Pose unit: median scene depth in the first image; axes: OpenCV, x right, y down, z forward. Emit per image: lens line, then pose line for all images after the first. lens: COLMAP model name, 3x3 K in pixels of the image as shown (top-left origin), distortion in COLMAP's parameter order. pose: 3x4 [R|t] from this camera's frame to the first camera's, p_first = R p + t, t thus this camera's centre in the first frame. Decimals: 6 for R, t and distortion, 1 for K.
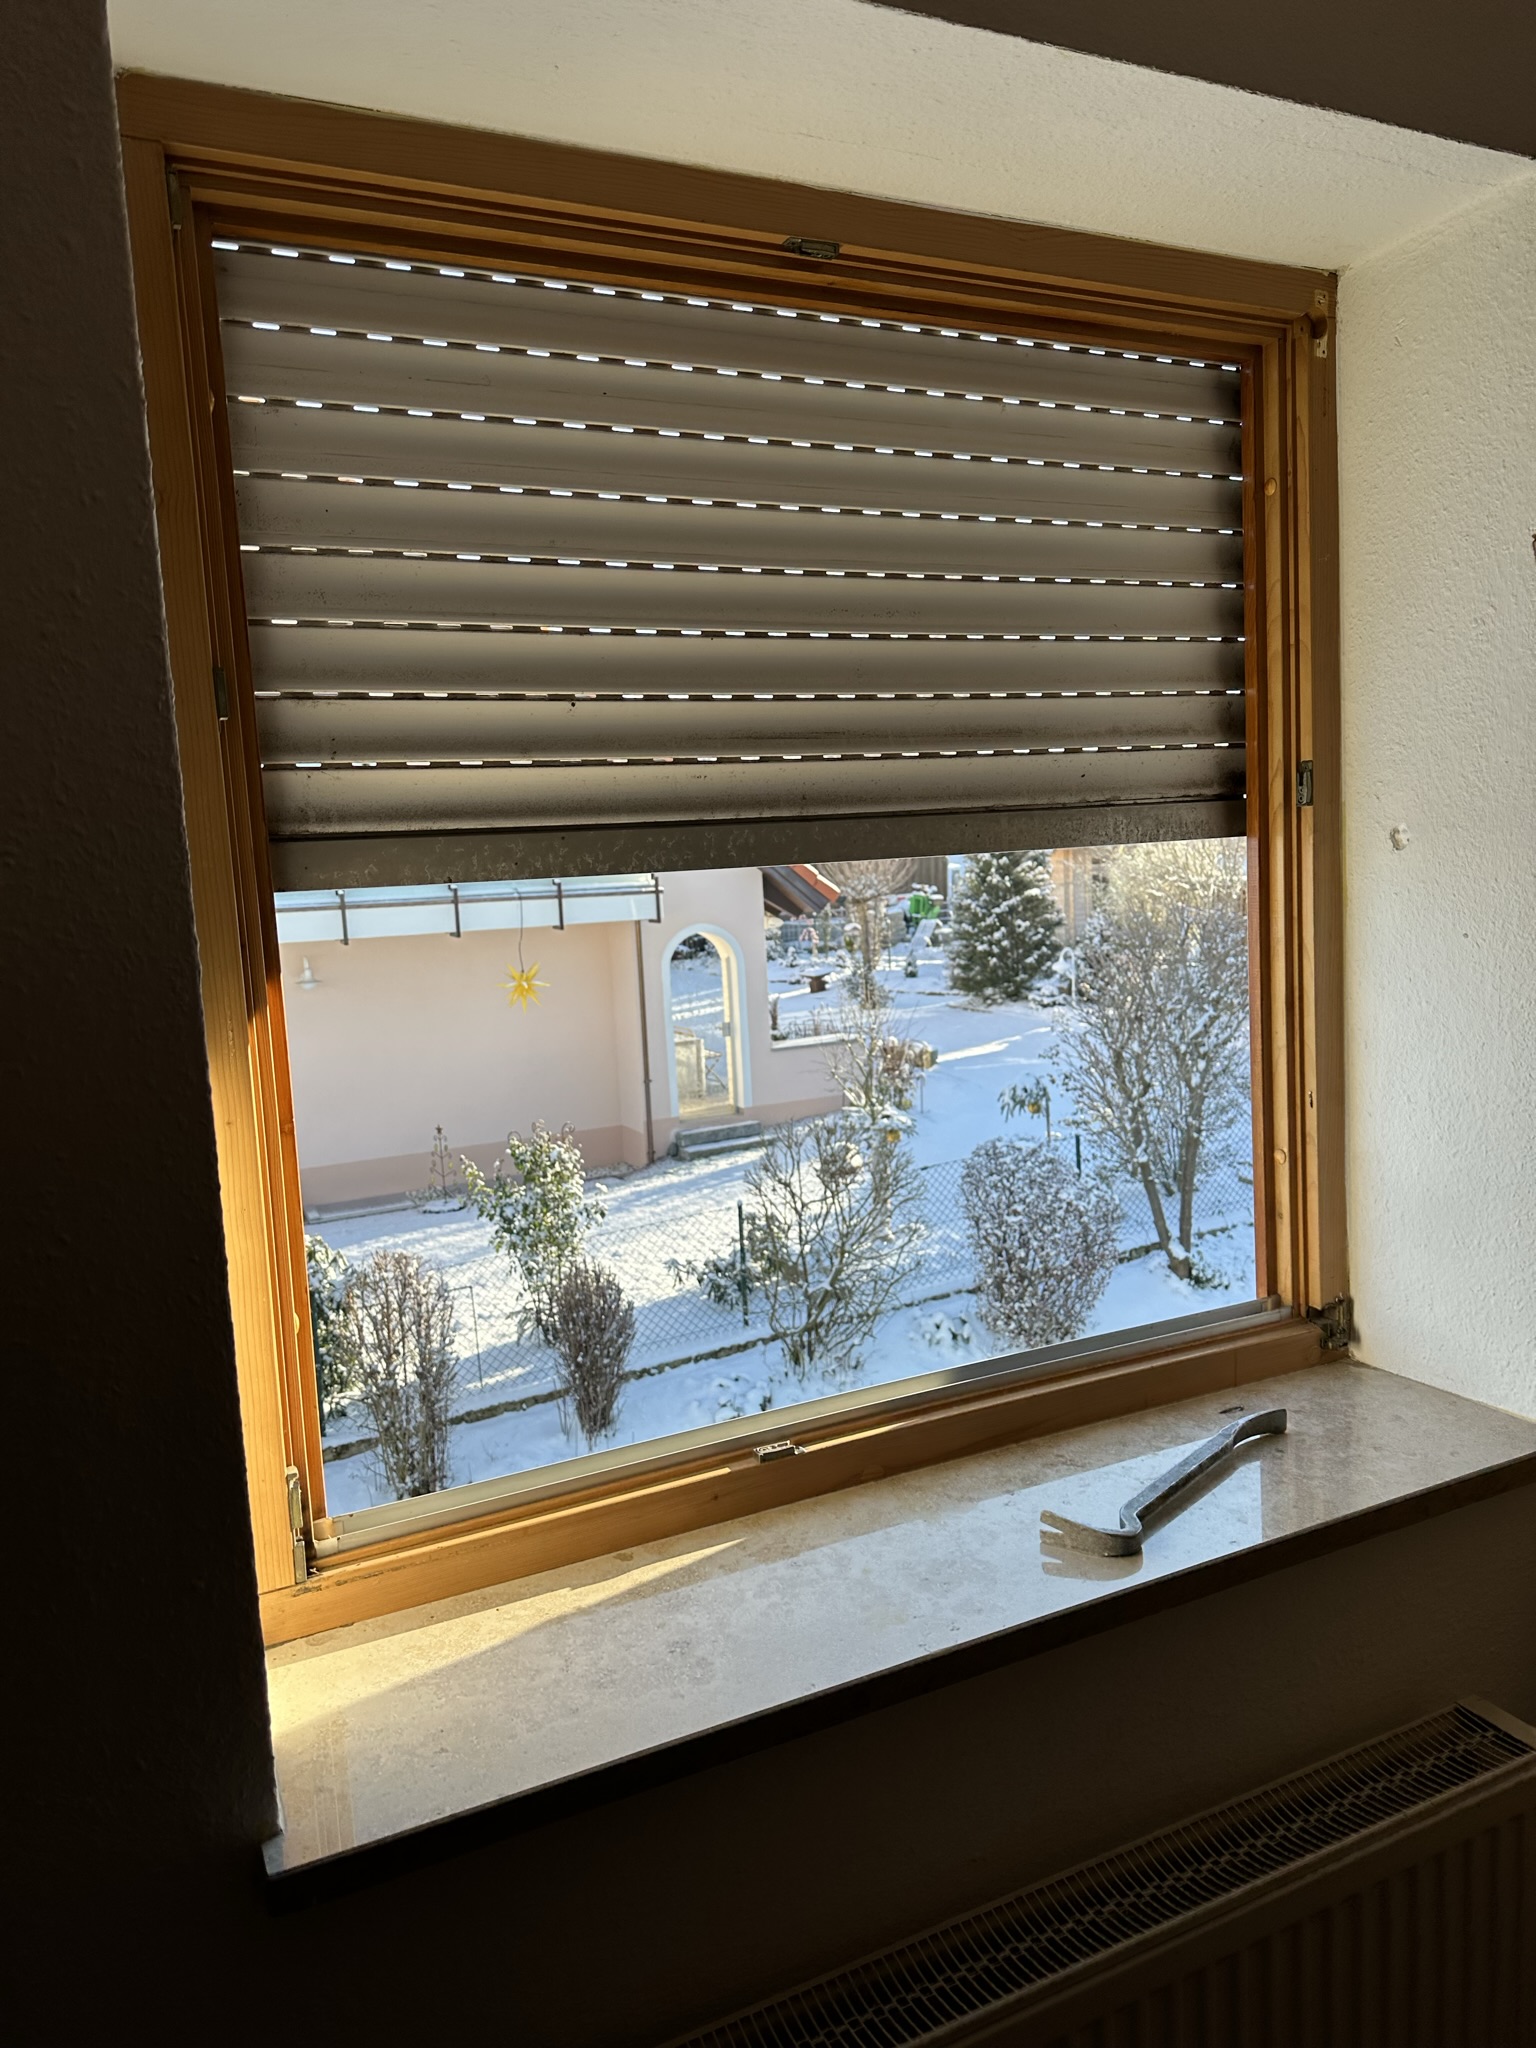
lens RADIAL K [[1442.4, 0, 767.2], [0, 1442.4, 1012.4], [0, 0, 1]] dist [0.088980, -0.033205]
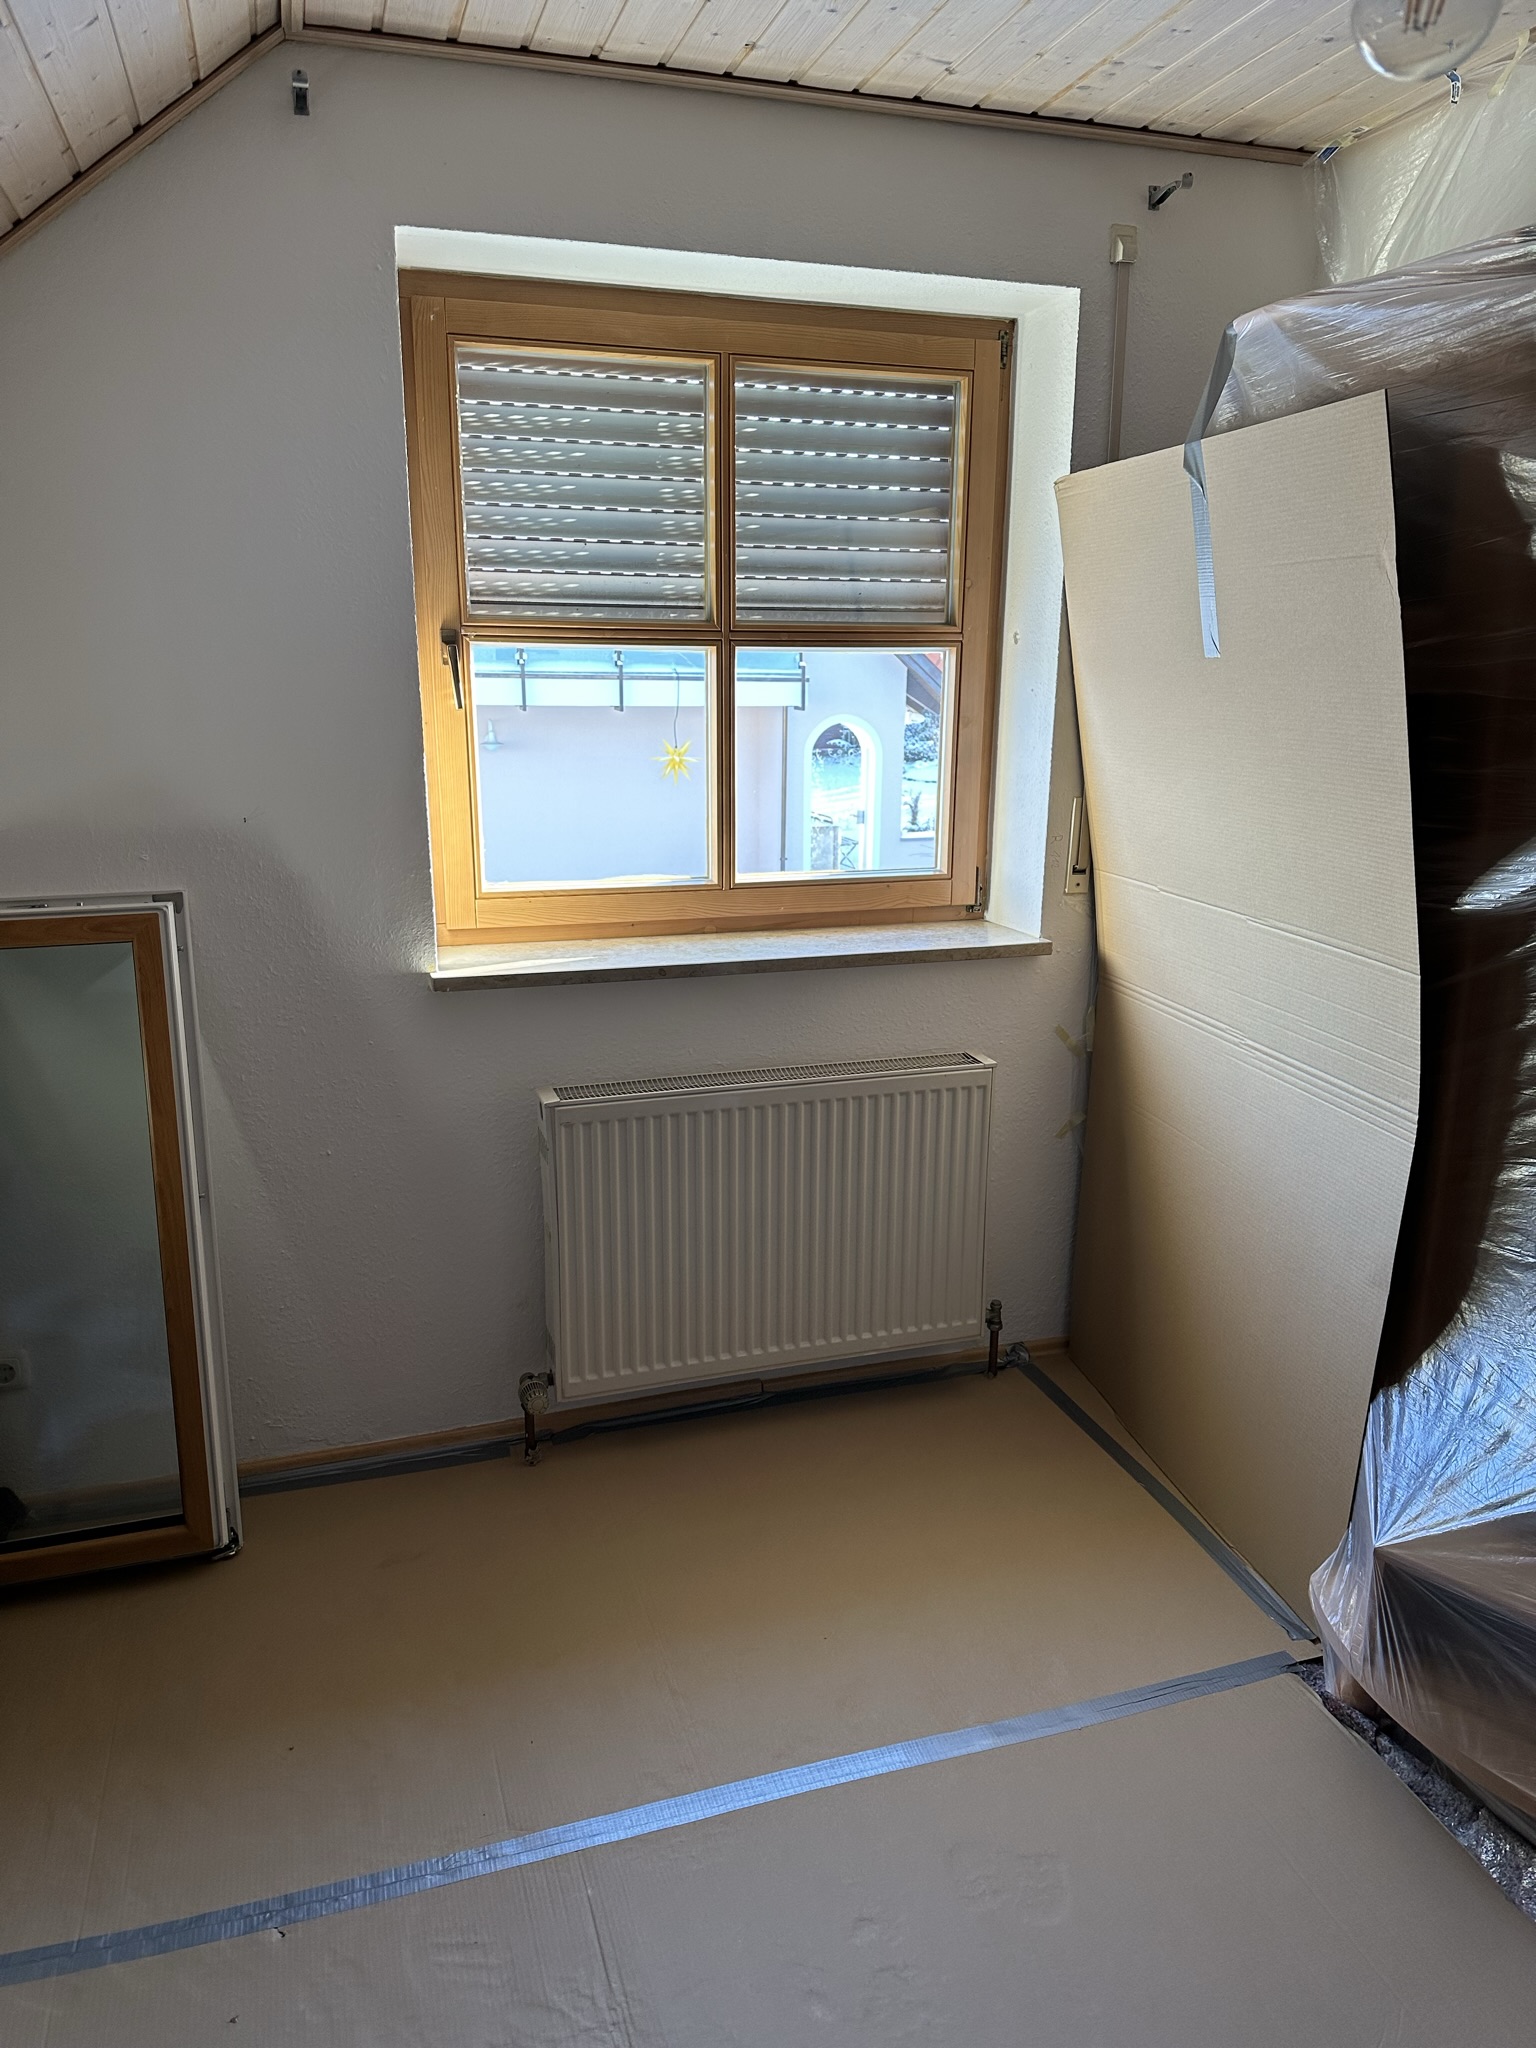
lens RADIAL K [[1442.4, 0, 757.1], [0, 1442.4, 1032.9], [0, 0, 1]] dist [0.088980, -0.033205]
pose [[0.988675, 0.095054, -0.116128, 0.051578], [-0.076852, 0.985350, 0.152249, 0.017599], [0.128898, -0.141601, 0.981496, -0.138114]]
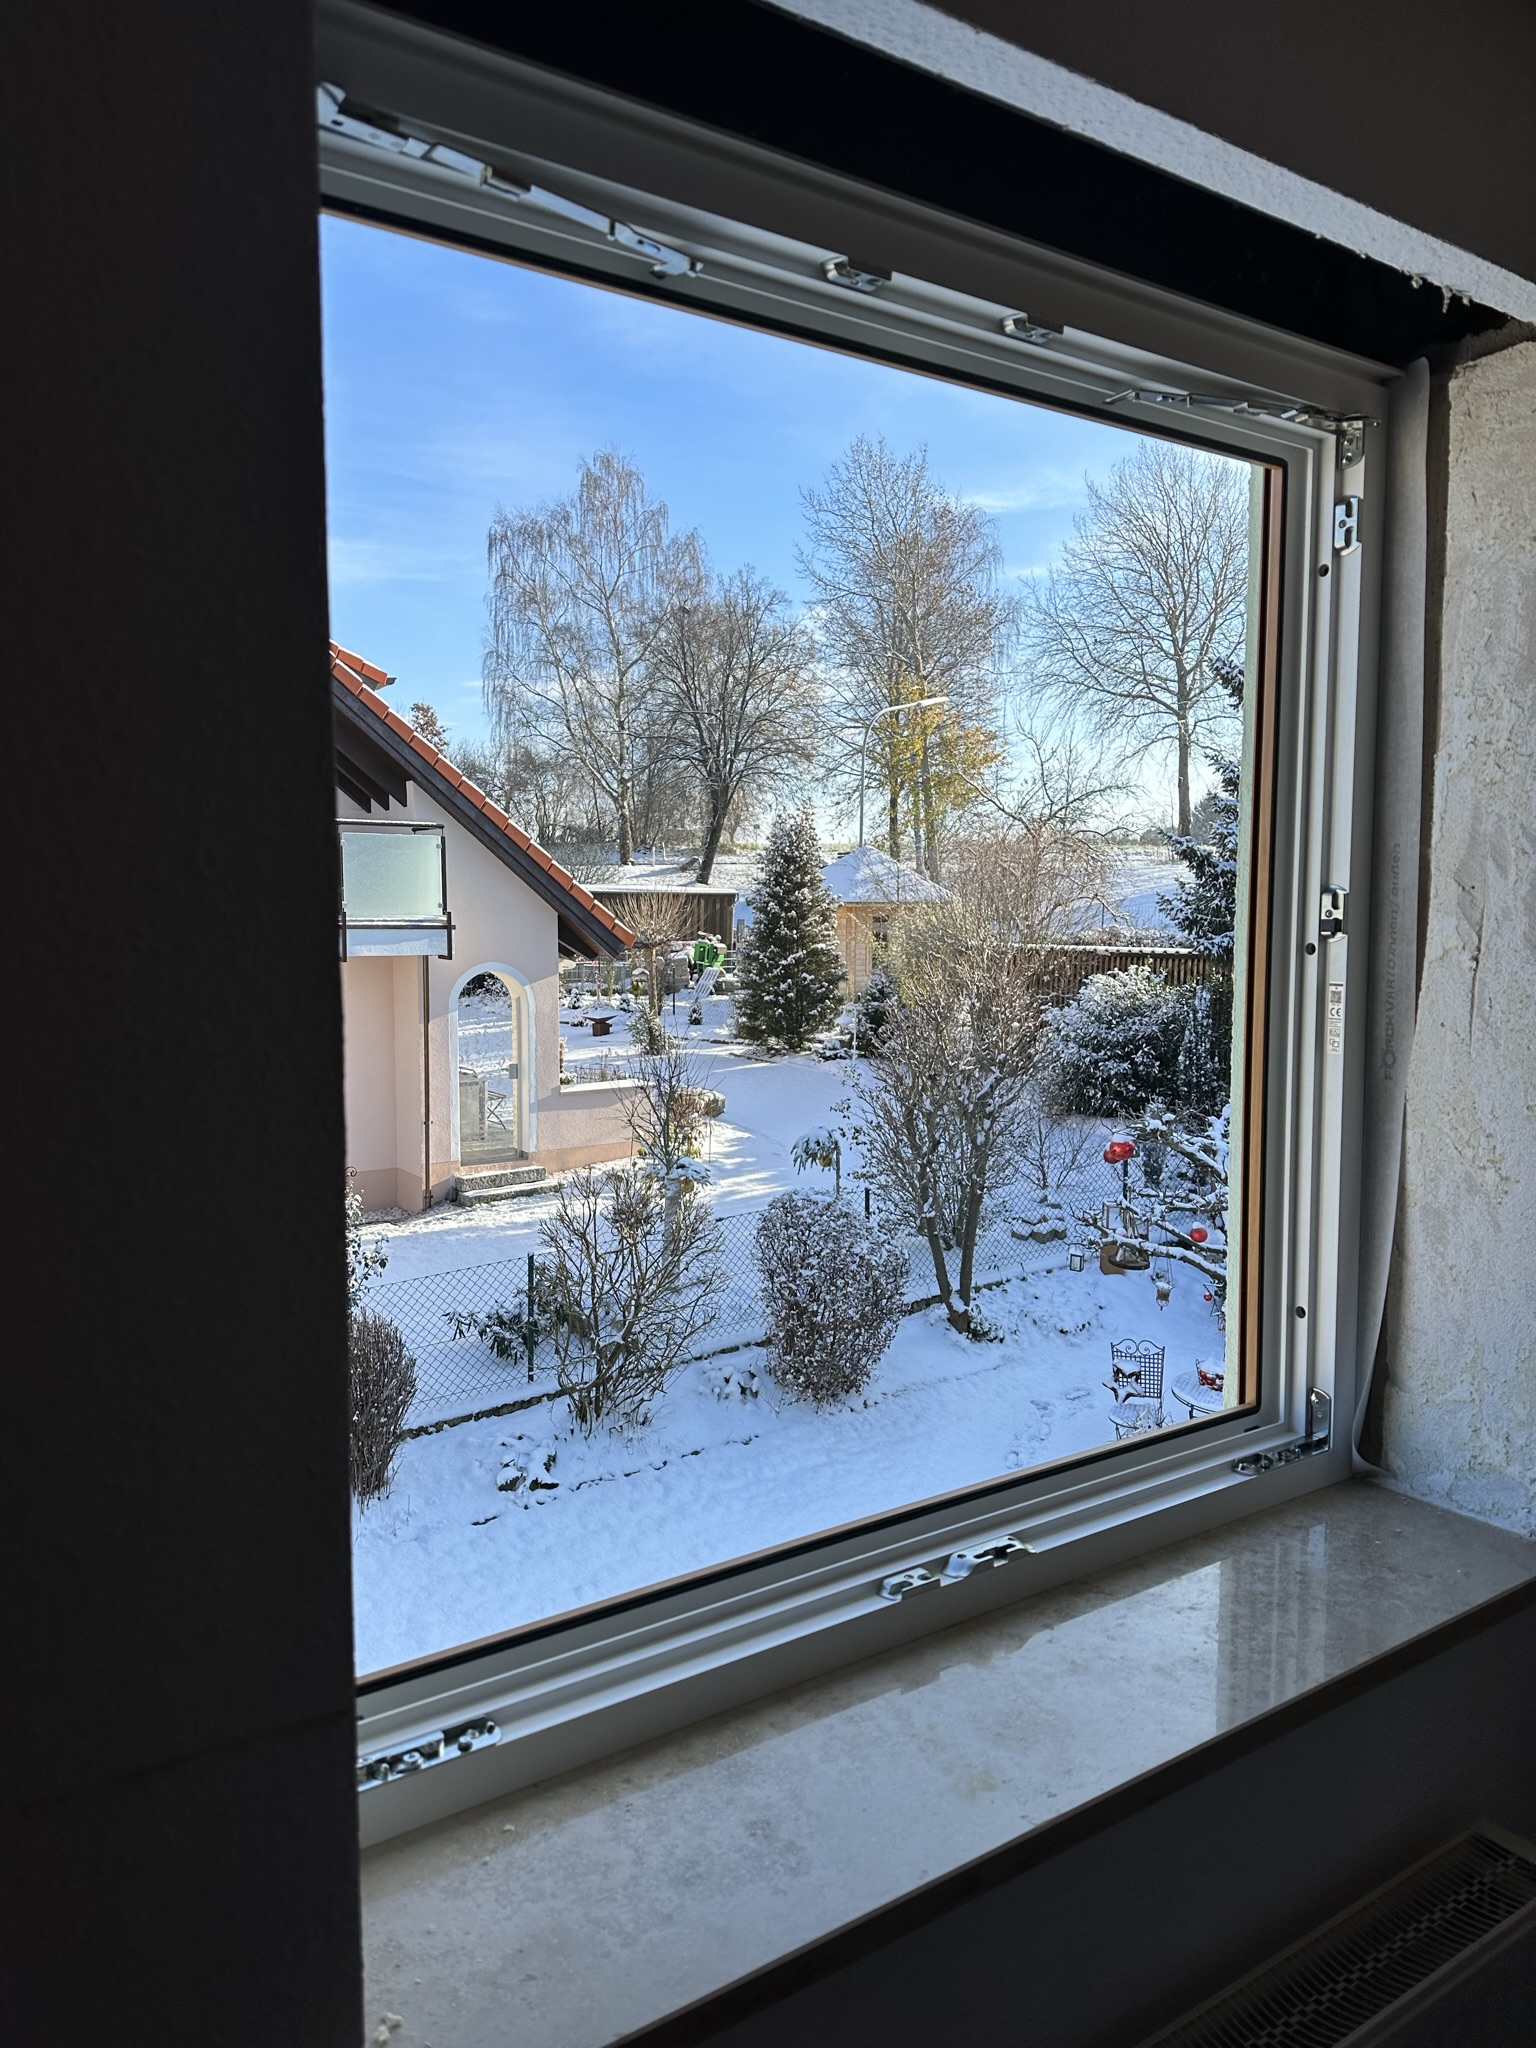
lens RADIAL K [[1442.4, 0, 773.8], [0, 1442.4, 1021.7], [0, 0, 1]] dist [0.088980, -0.033205]
pose [[0.985817, 0.041198, 0.162690, -0.021108], [-0.037435, 0.998957, -0.026128, -0.003956], [-0.163597, 0.019667, 0.986331, 0.008541]]
